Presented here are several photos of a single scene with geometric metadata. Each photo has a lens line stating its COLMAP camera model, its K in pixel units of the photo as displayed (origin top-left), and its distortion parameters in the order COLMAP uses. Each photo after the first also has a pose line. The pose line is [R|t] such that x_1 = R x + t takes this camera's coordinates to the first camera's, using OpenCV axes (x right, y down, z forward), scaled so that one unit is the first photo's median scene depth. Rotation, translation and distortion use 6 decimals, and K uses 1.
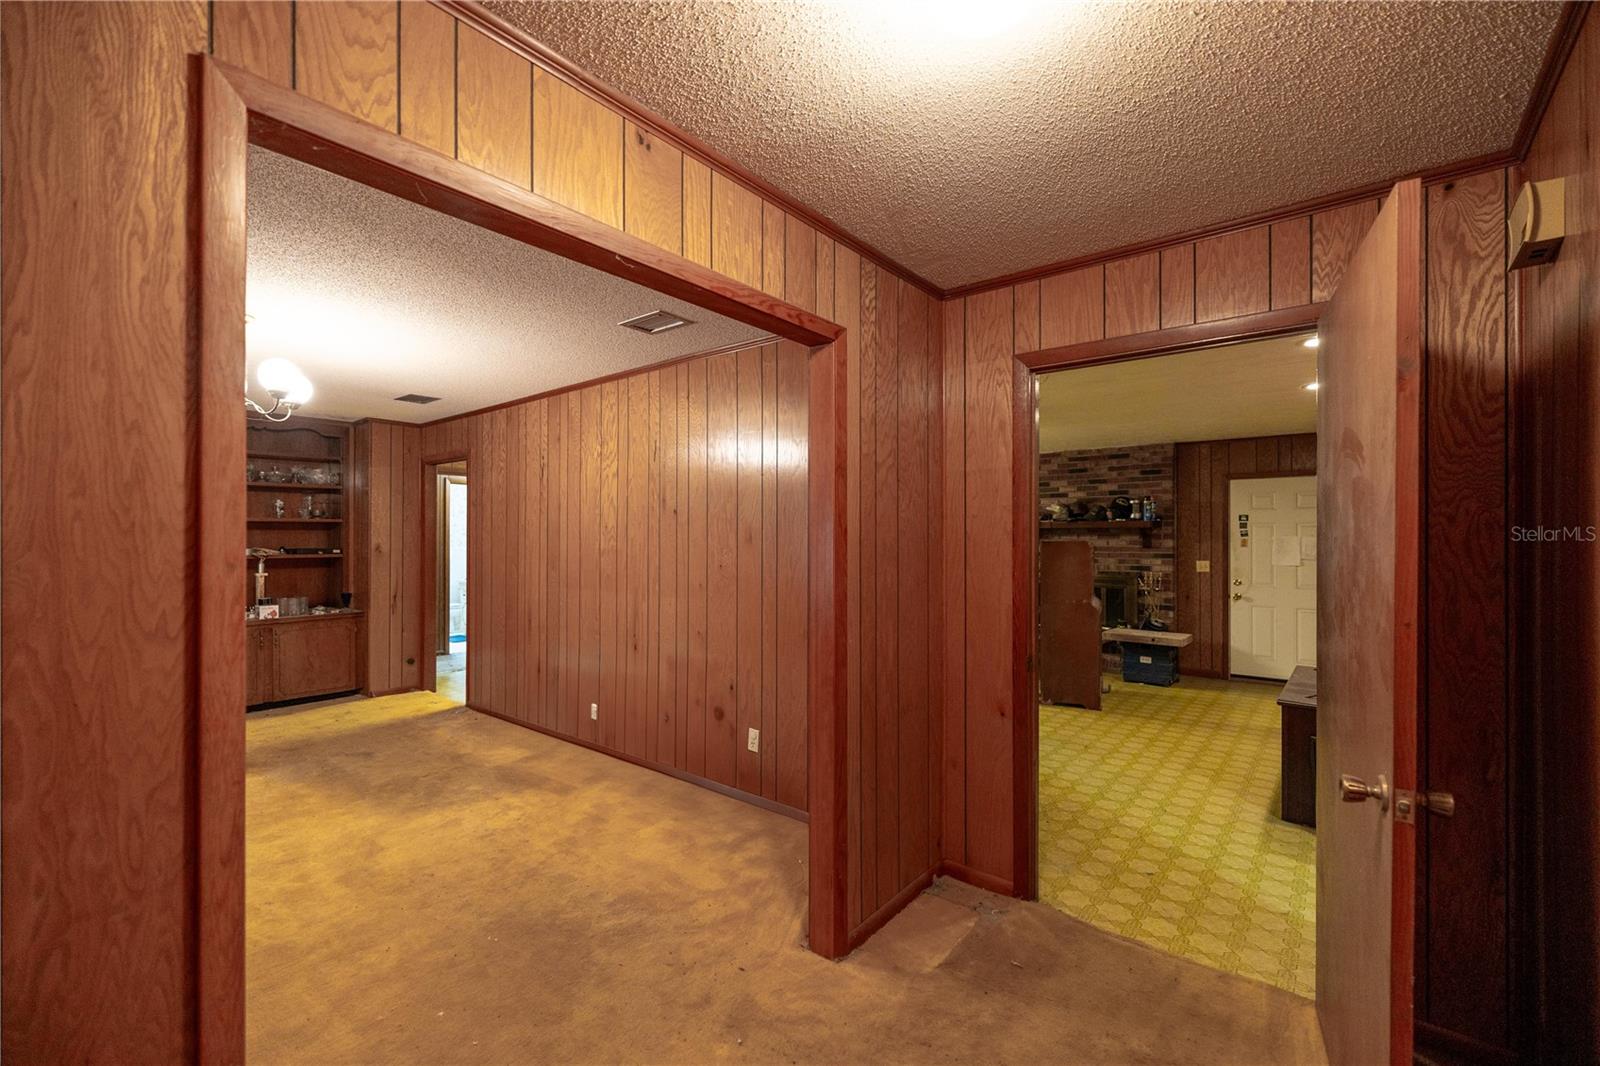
lens RADIAL K [[669.2, 0, 795.3], [0, 669.2, 536.7], [0, 0, 1]] dist [0.003427, -0.000376]
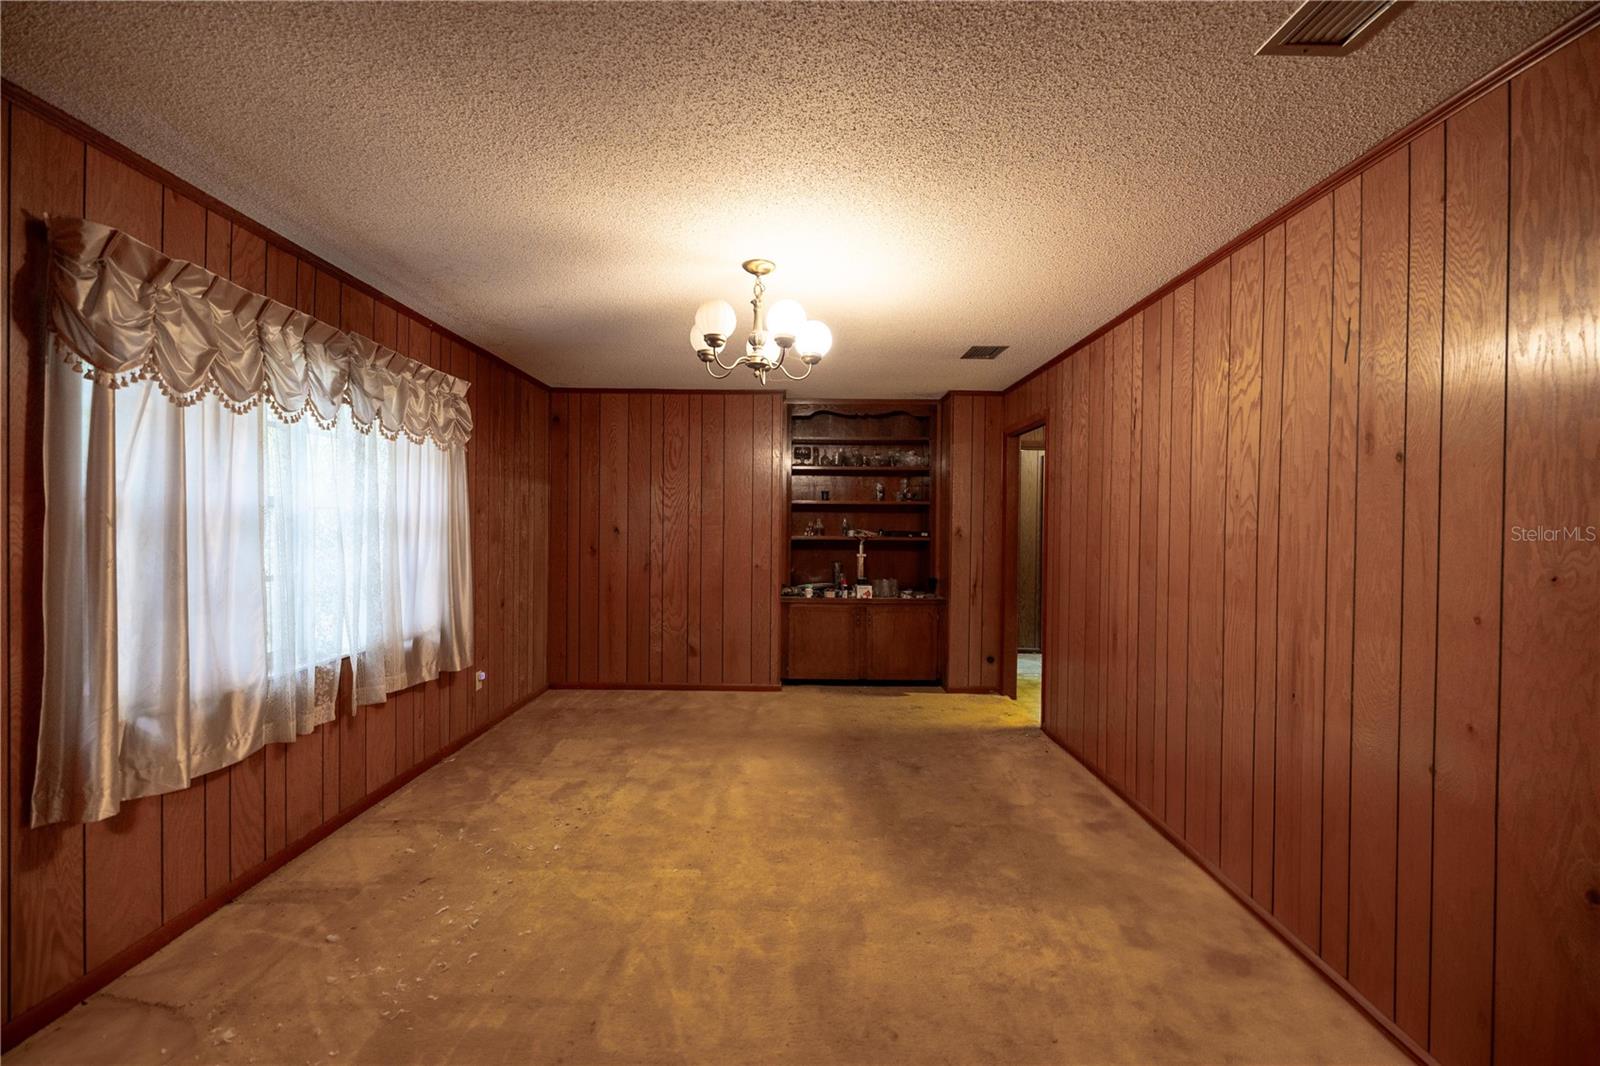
lens RADIAL K [[669.2, 0, 788.7], [0, 669.2, 529.5], [0, 0, 1]] dist [0.003427, -0.000376]
pose [[0.628325, 0.010591, -0.777879, -0.054322], [-0.007809, 0.999943, 0.007306, 0.009172], [0.777912, 0.001484, 0.628372, 0.243342]]
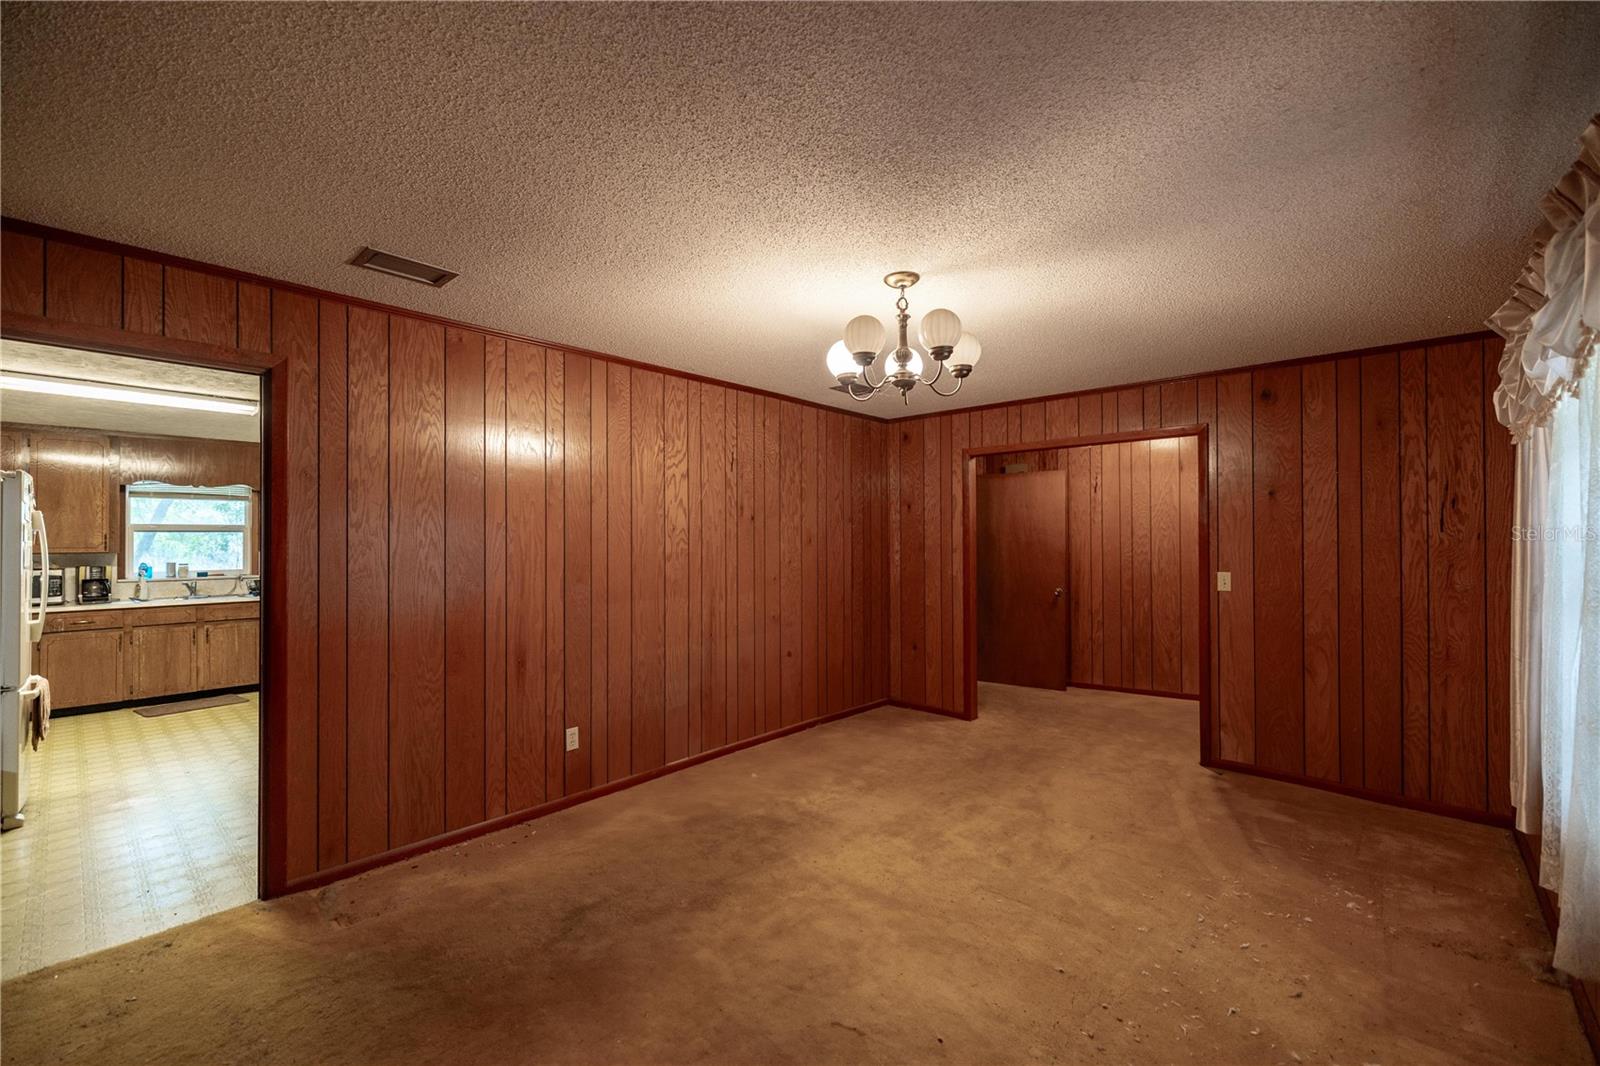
lens RADIAL K [[669.2, 0, 792.6], [0, 669.2, 531.6], [0, 0, 1]] dist [0.003427, -0.000376]
pose [[0.048948, 0.015510, 0.998681, -0.895818], [0.003909, 0.999869, -0.015720, 0.003028], [-0.998794, 0.004673, 0.048881, 0.581206]]
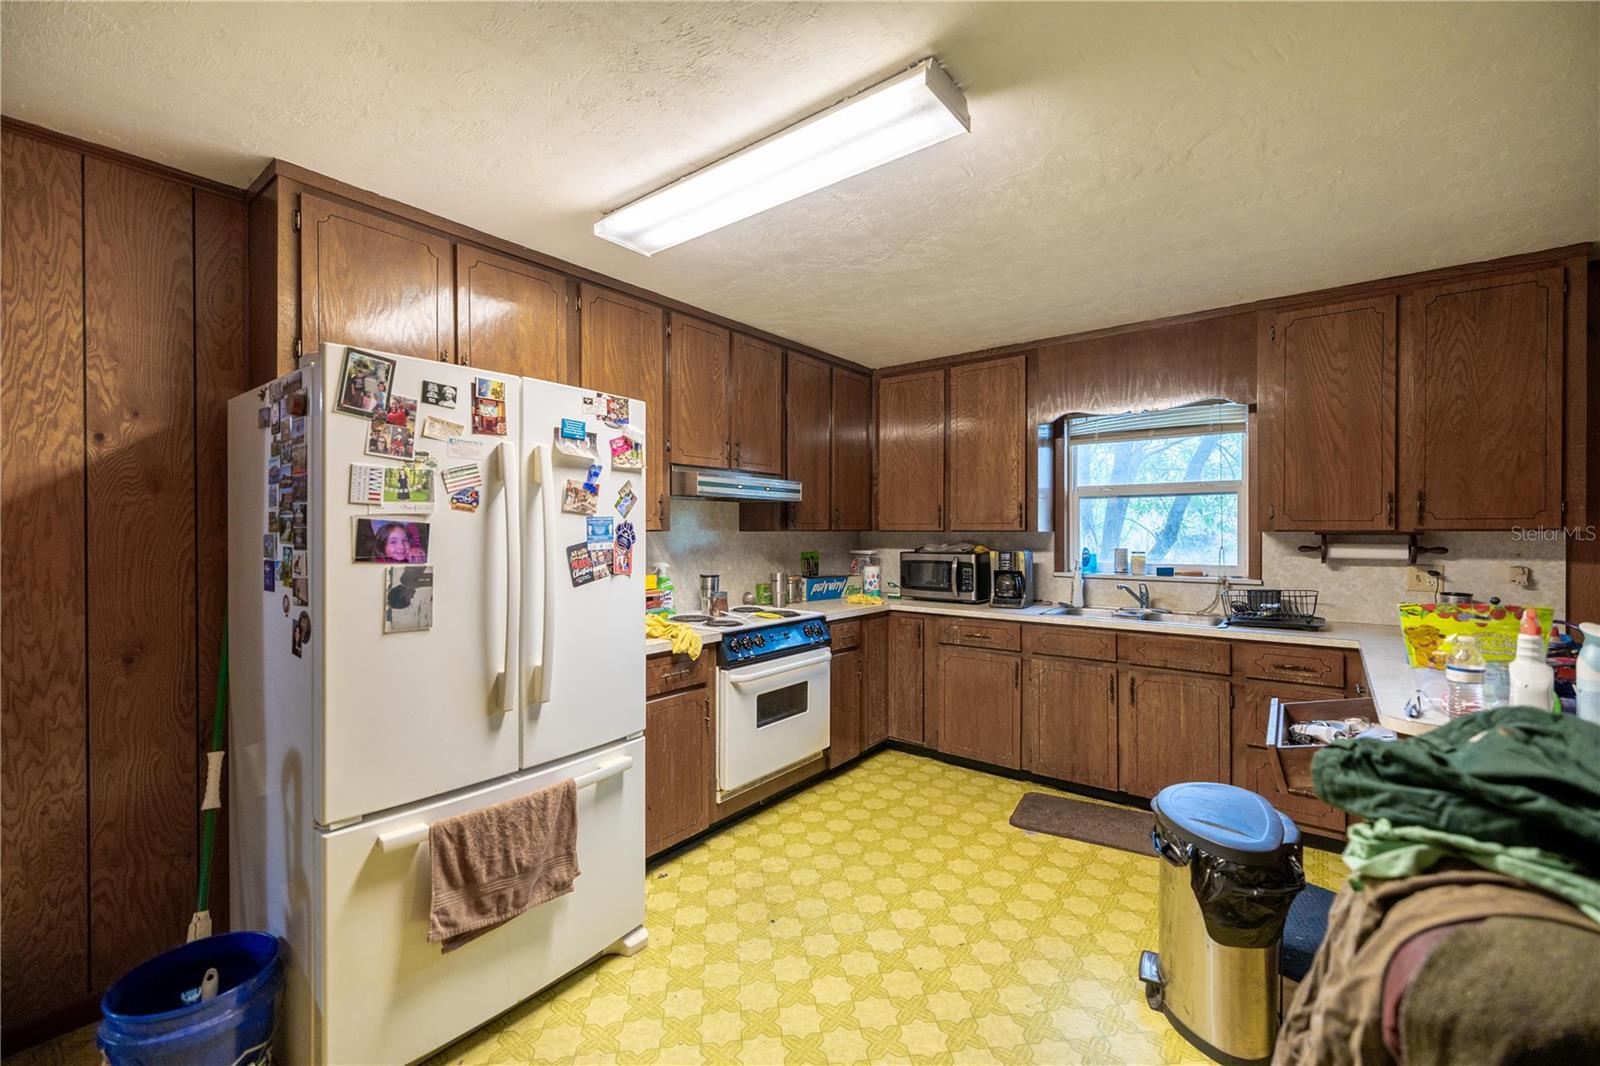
lens RADIAL K [[669.2, 0, 796.9], [0, 669.2, 529.9], [0, 0, 1]] dist [0.003427, -0.000376]
pose [[0.999776, -0.007511, 0.019770, -0.173036], [0.007443, 0.999966, 0.003541, 0.009786], [-0.019796, -0.003393, 0.999798, 1.006843]]
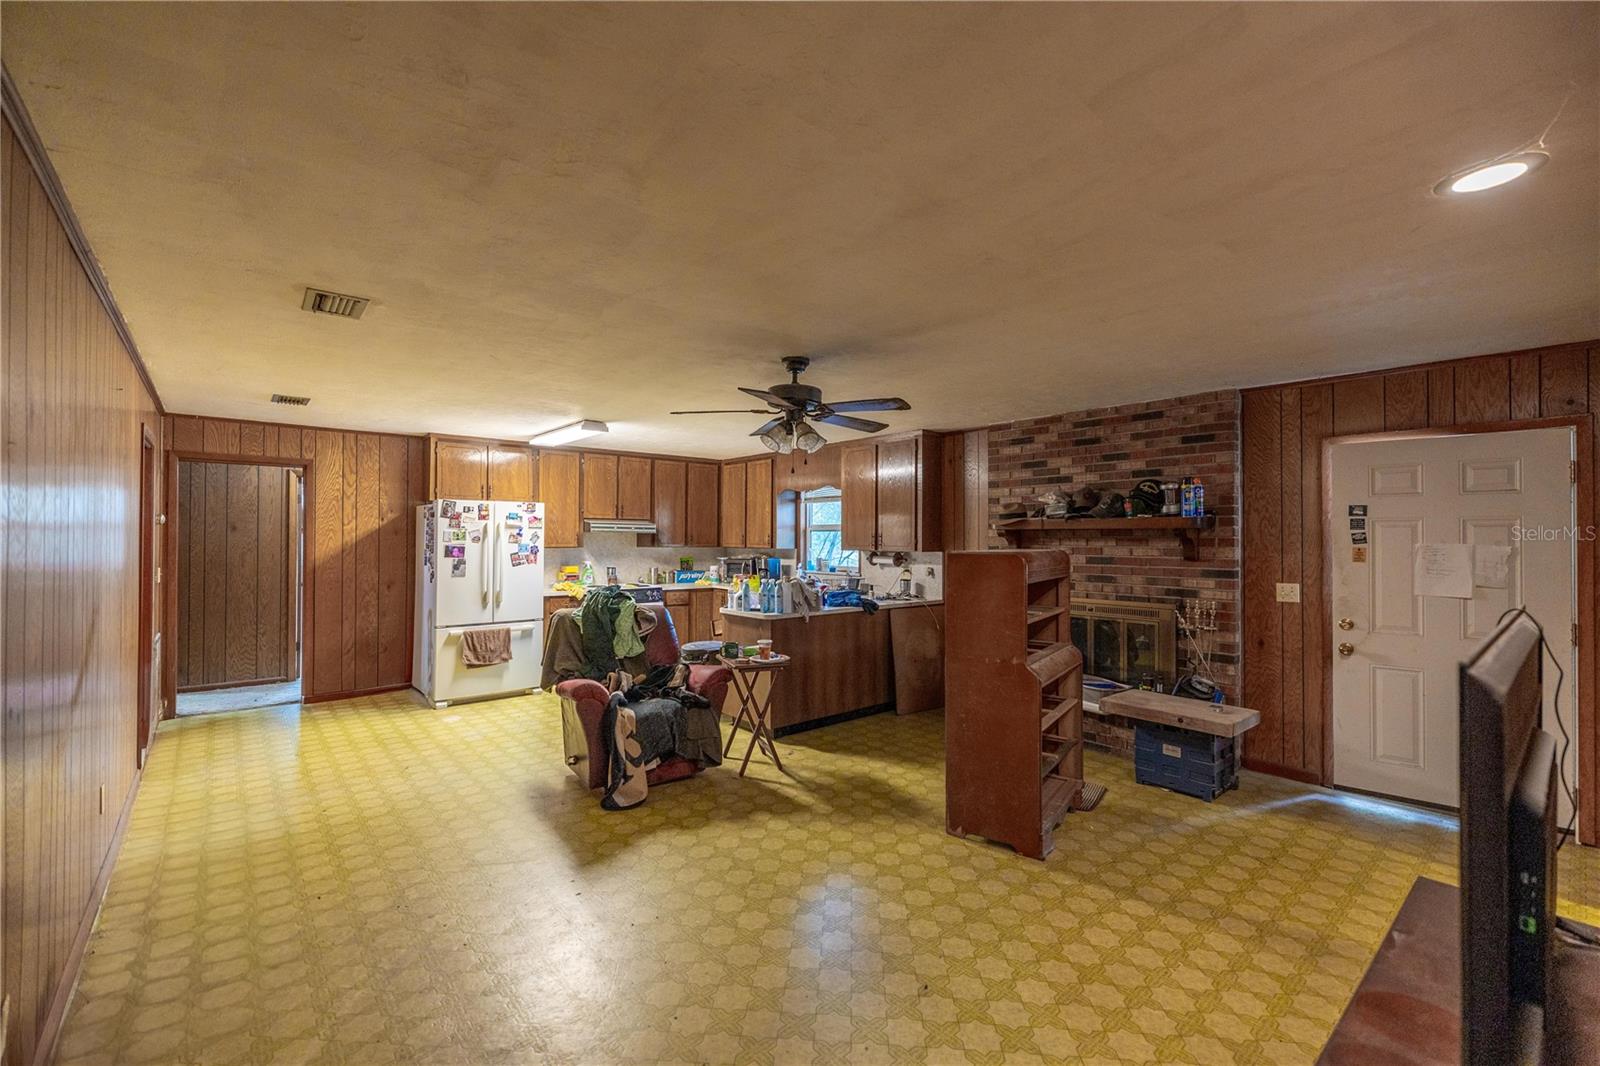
lens RADIAL K [[669.2, 0, 797.0], [0, 669.2, 531.1], [0, 0, 1]] dist [0.003427, -0.000376]
pose [[0.984815, -0.002249, -0.173593, 0.334979], [0.000619, 0.999955, -0.009444, -0.006206], [0.173607, 0.009193, 0.984772, 0.398901]]
